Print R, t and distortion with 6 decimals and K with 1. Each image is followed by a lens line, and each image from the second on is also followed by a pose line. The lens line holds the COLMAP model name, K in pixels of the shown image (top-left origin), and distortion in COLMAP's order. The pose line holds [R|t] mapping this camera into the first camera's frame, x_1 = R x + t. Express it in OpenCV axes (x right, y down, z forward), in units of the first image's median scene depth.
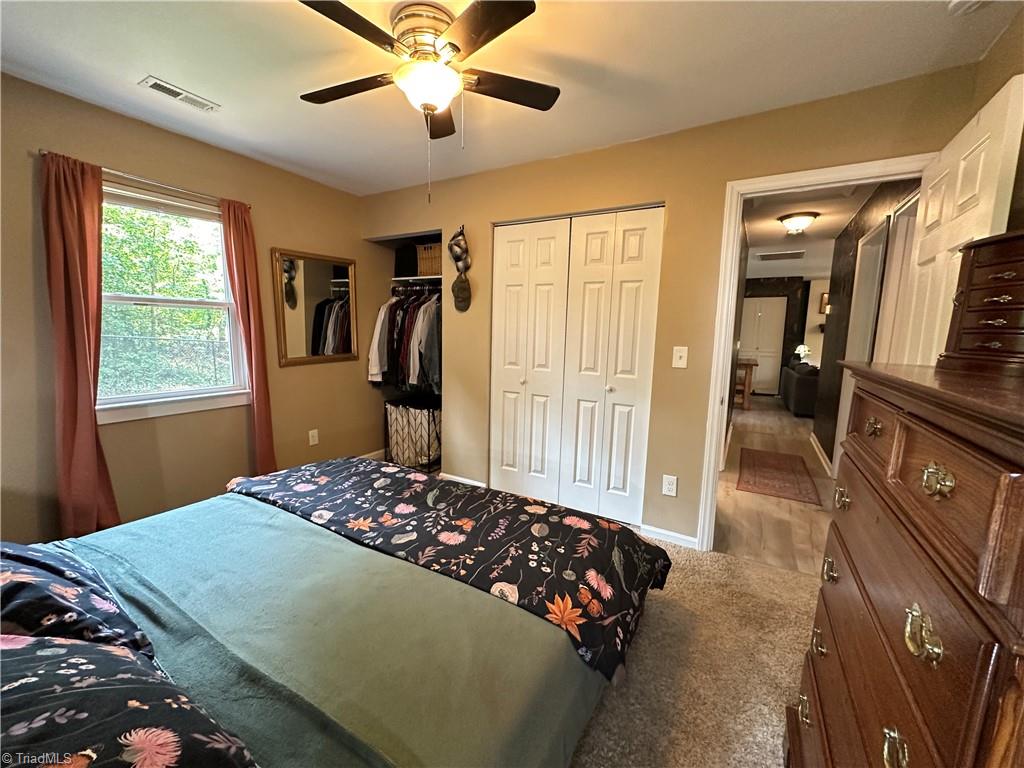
lens RADIAL K [[411.6, 0, 509.1], [0, 411.6, 386.1], [0, 0, 1]] dist [-0.000575, -0.000130]
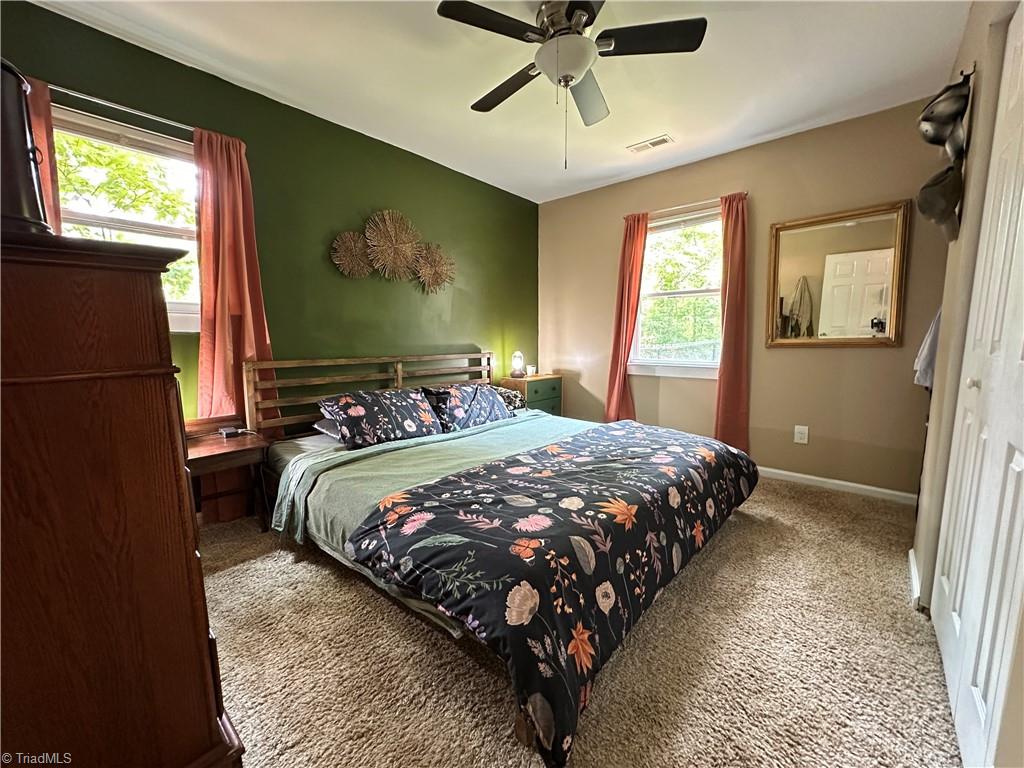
lens RADIAL K [[411.6, 0, 508.6], [0, 411.6, 385.5], [0, 0, 1]] dist [-0.000575, -0.000130]
pose [[-0.209878, 0.087853, -0.973773, 0.805067], [-0.131156, 0.984424, 0.117082, 0.010713], [0.968891, 0.152289, -0.195087, 0.989575]]
